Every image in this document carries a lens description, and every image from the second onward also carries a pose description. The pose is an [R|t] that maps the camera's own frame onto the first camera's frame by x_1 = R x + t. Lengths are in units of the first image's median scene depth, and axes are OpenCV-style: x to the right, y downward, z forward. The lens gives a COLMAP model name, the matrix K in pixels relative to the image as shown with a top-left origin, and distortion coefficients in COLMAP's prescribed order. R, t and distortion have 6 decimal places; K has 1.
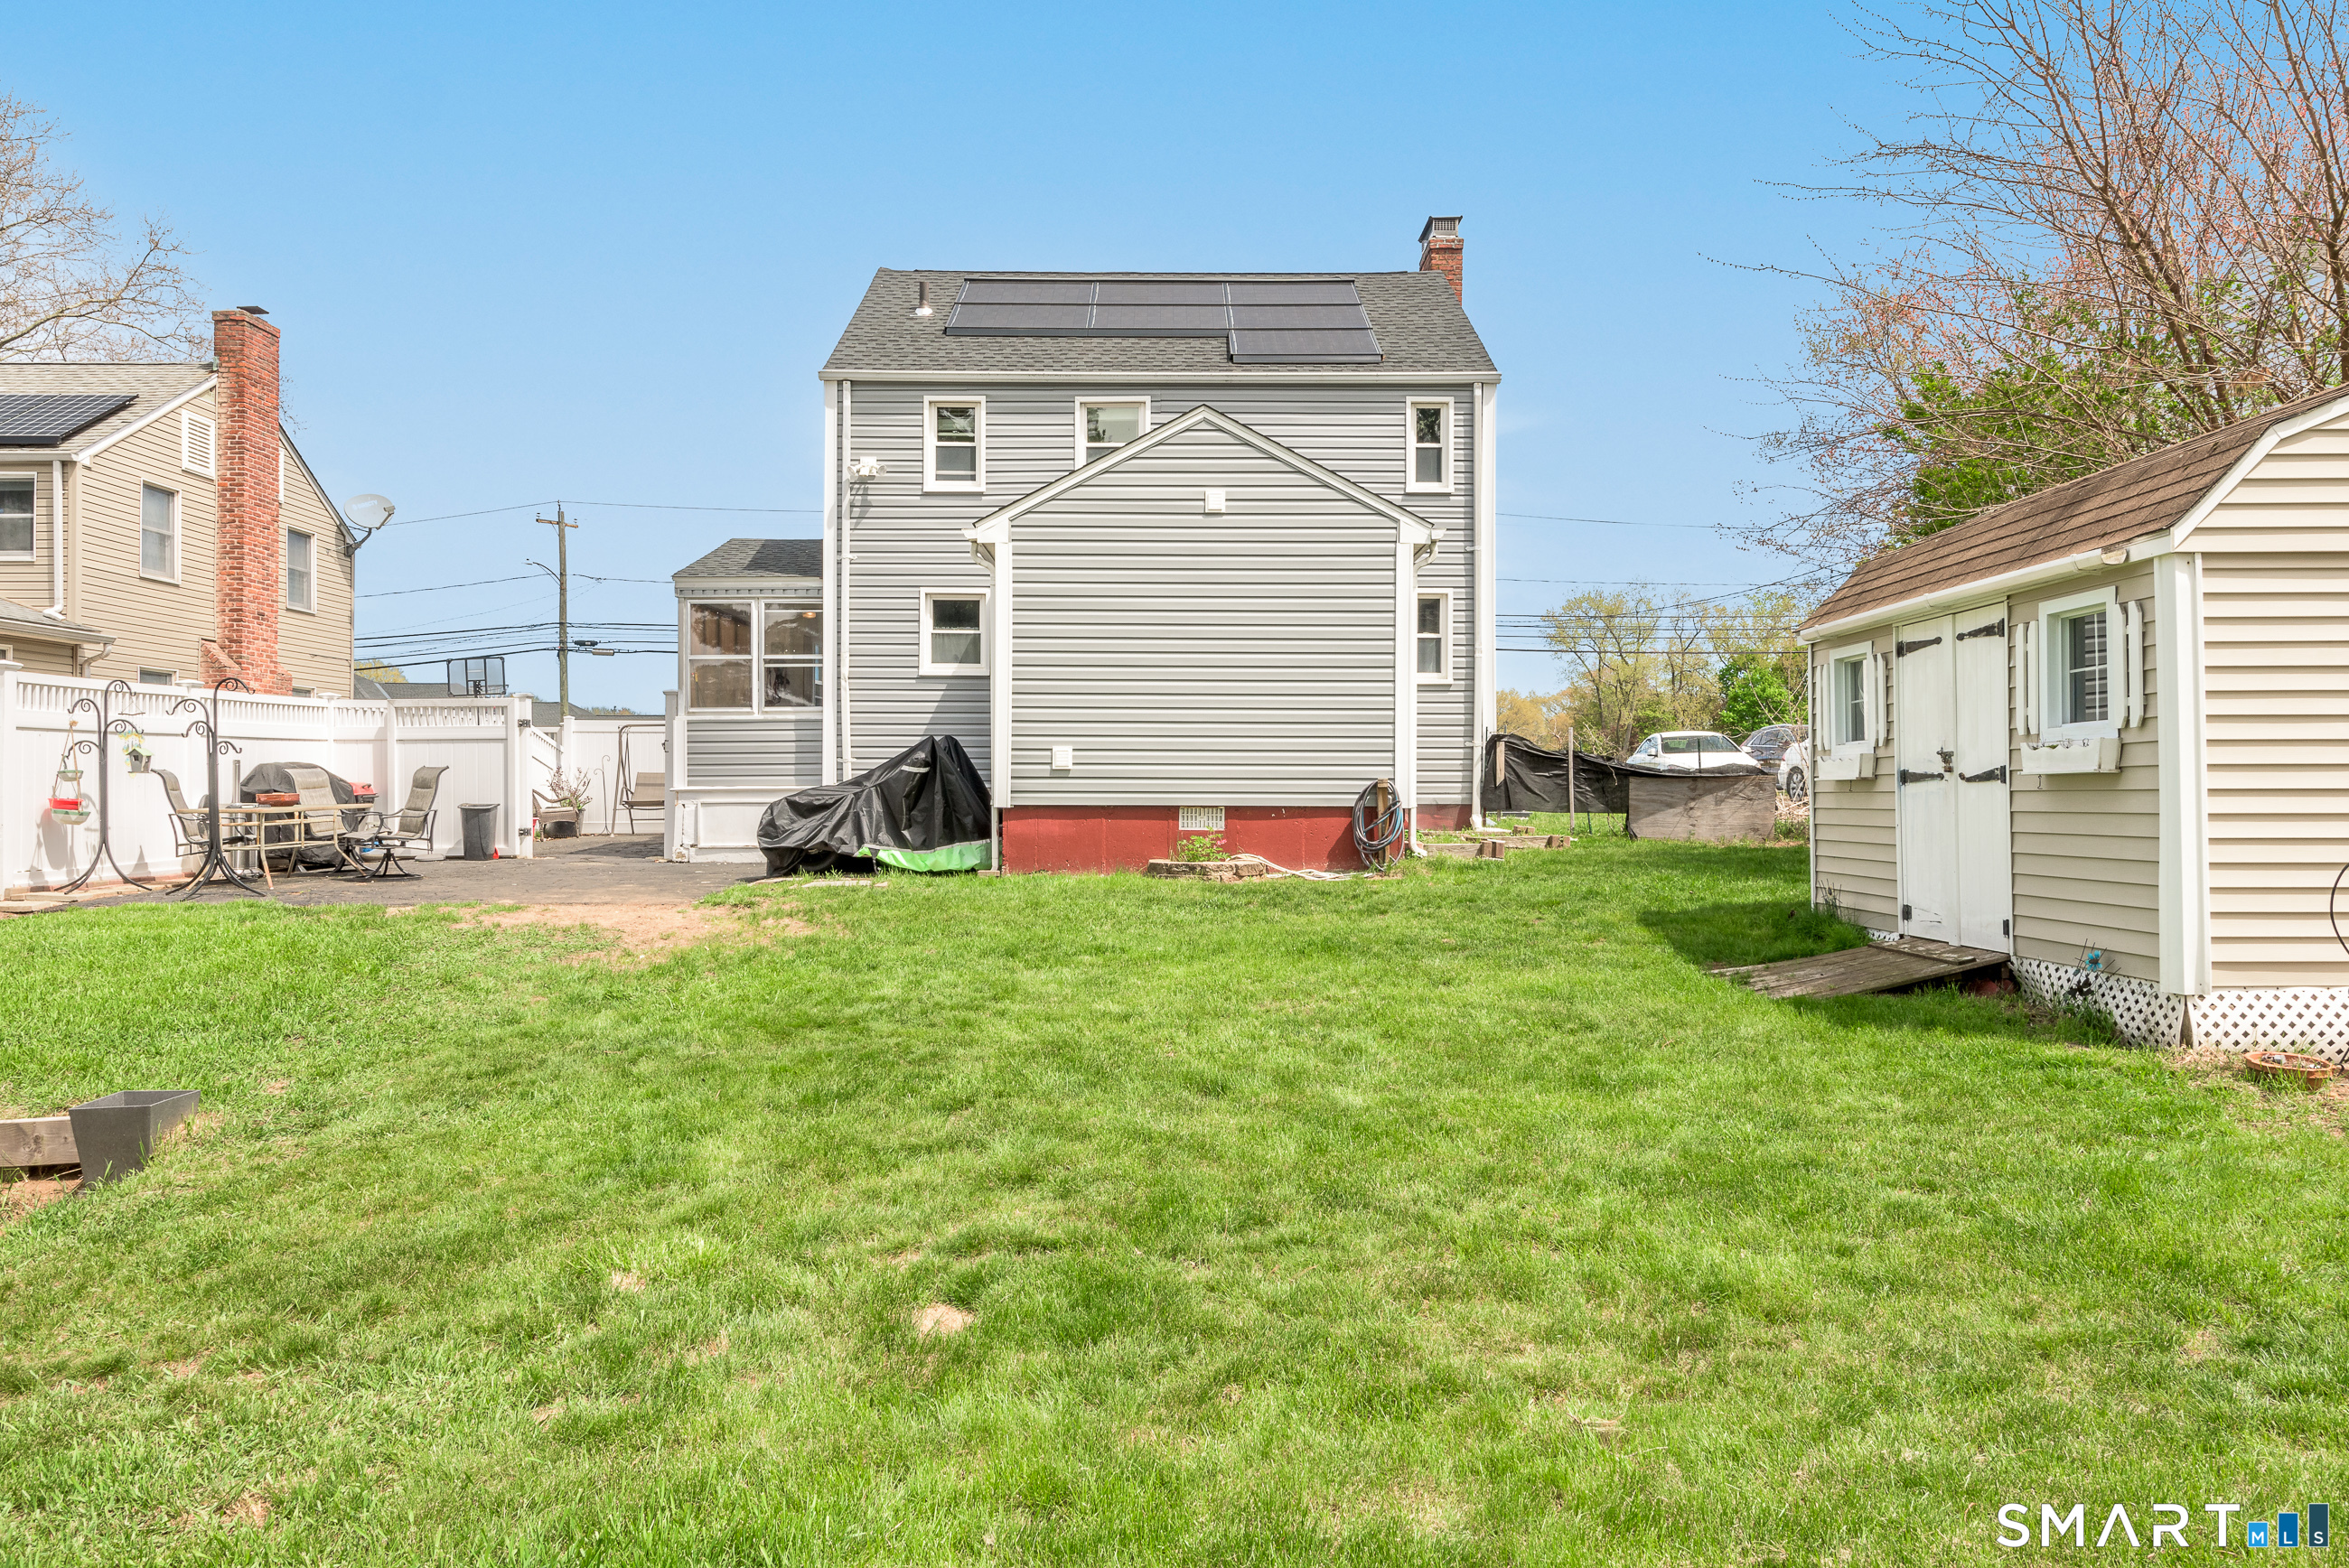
lens RADIAL K [[1493.6, 0, 1180.0], [0, 1493.6, 771.9], [0, 0, 1]] dist [0.023381, -0.013137]
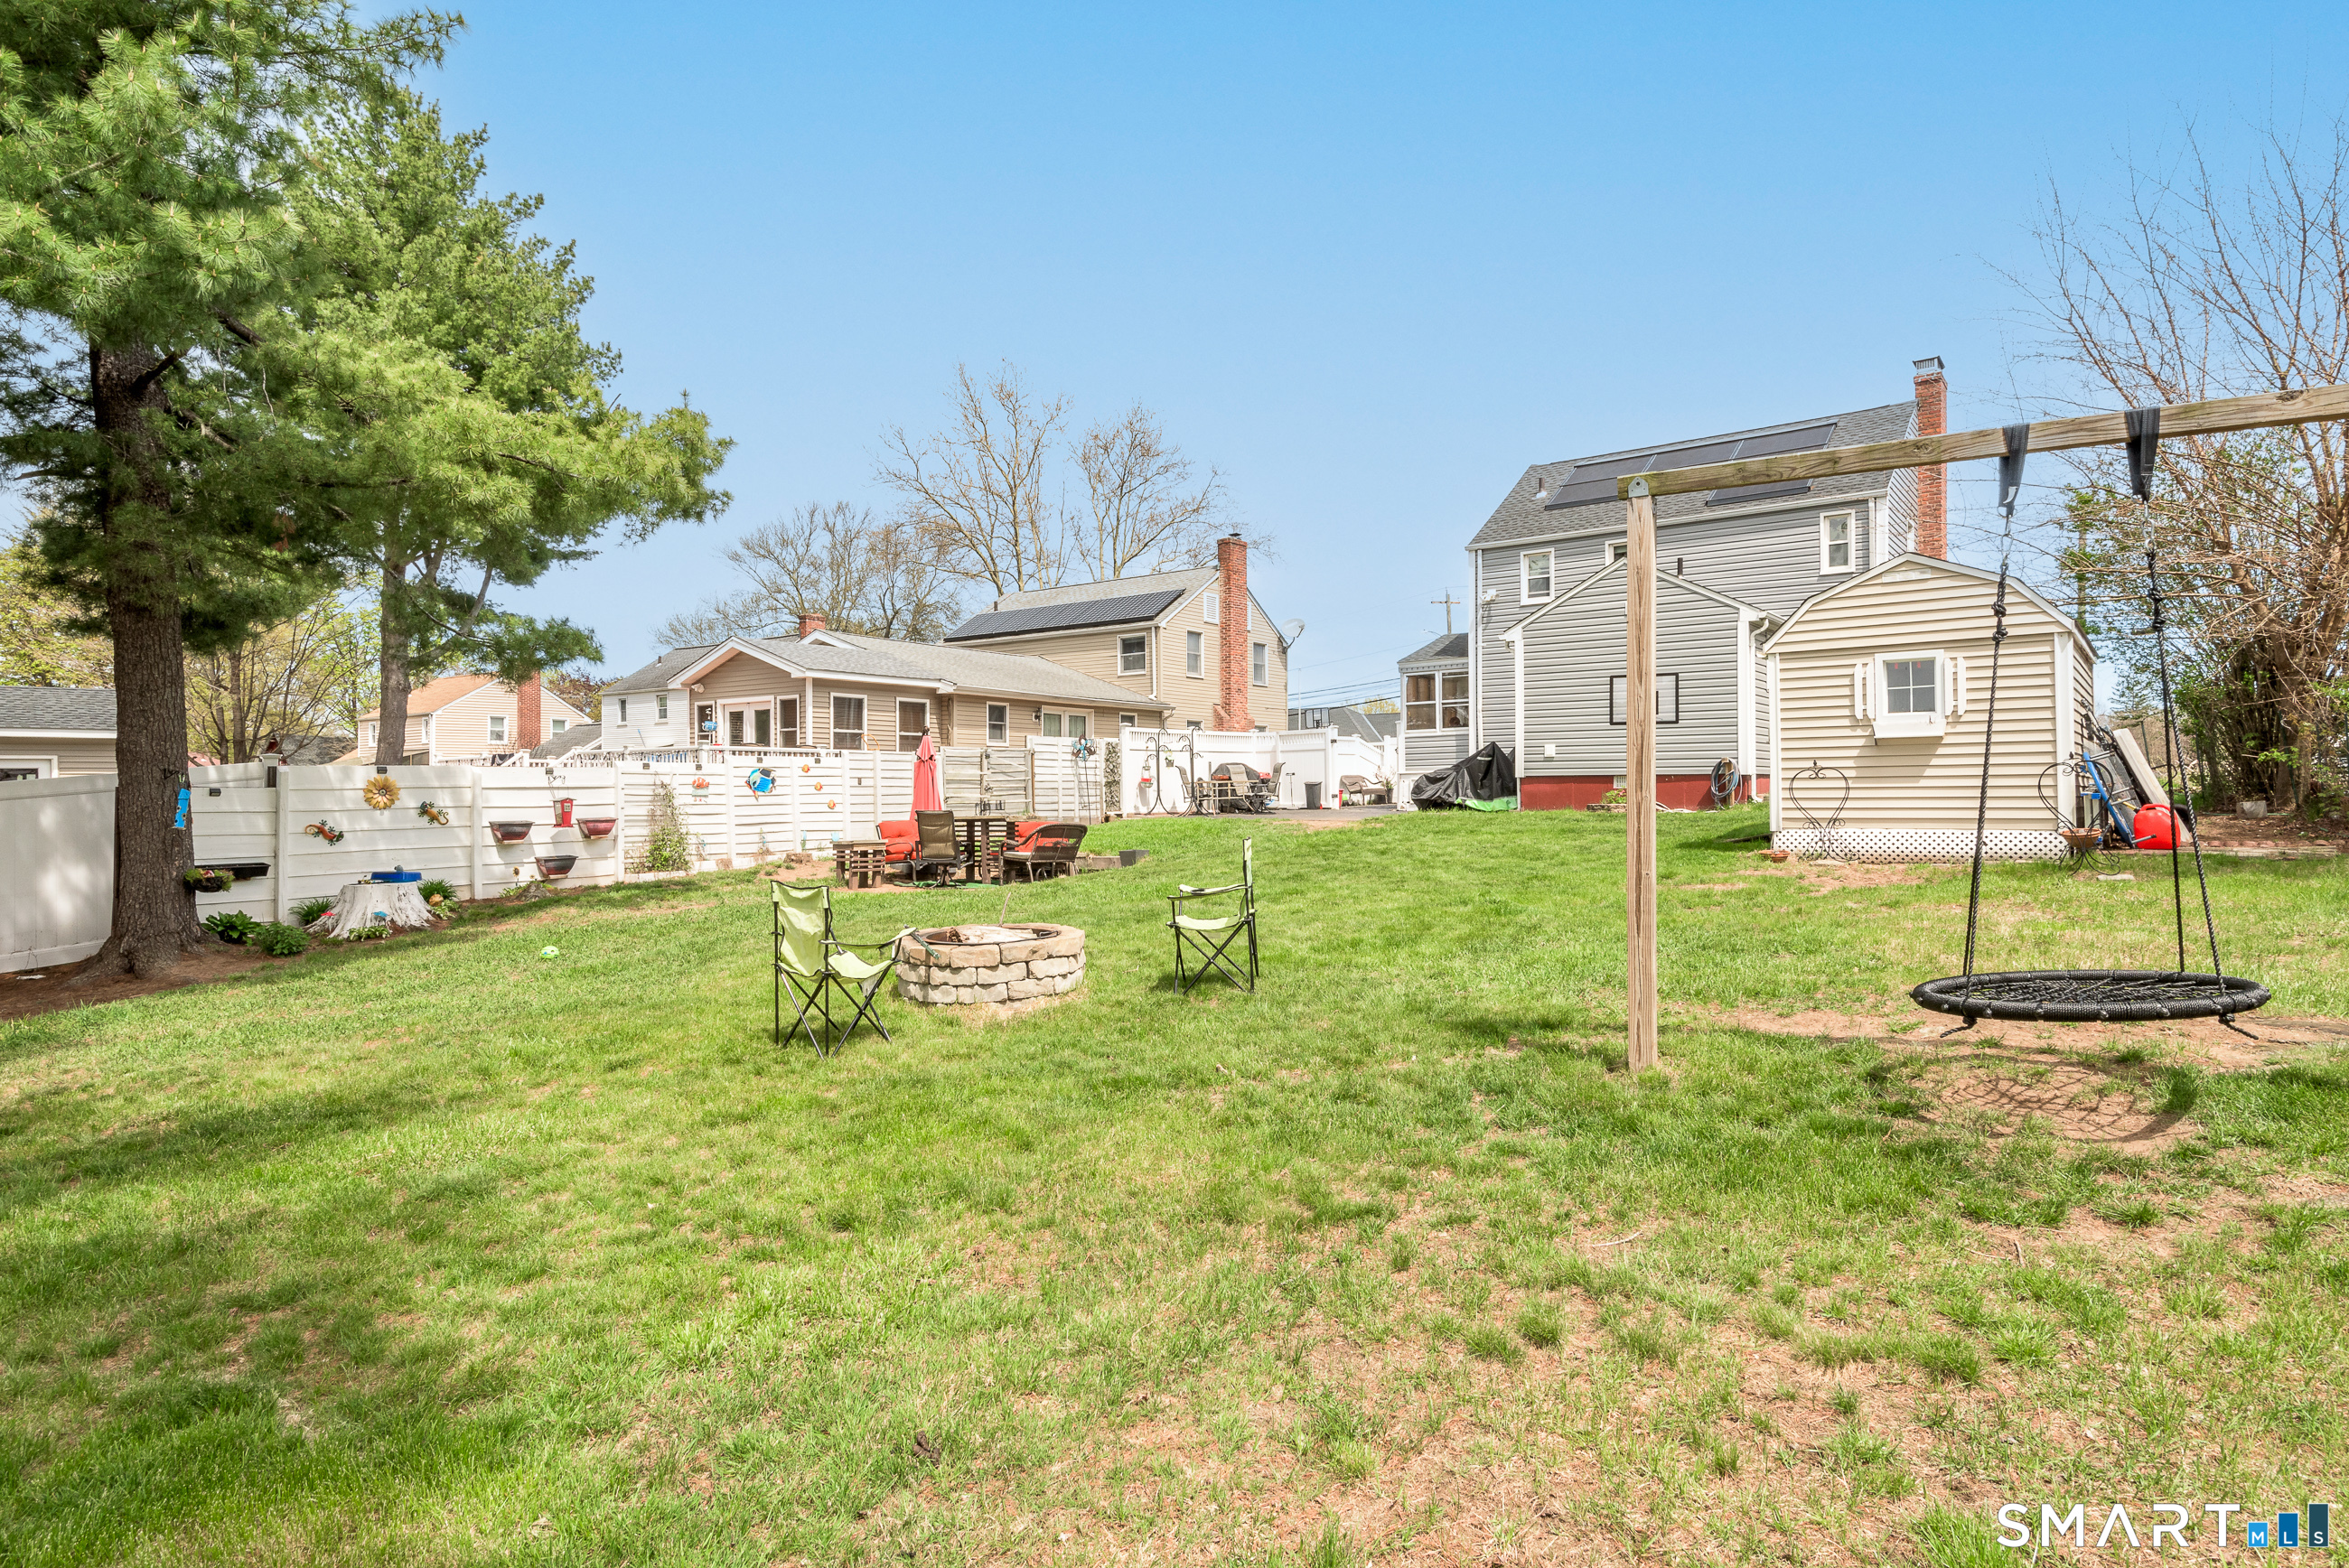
lens RADIAL K [[1279.3, 0, 1174.6], [0, 1279.3, 788.9], [0, 0, 1]] dist [-0.000815, -0.000151]
pose [[0.788721, -0.008349, -0.614695, 0.442543], [0.014963, 0.999872, 0.005619, 0.018668], [0.614570, -0.013629, 0.788745, -0.472672]]
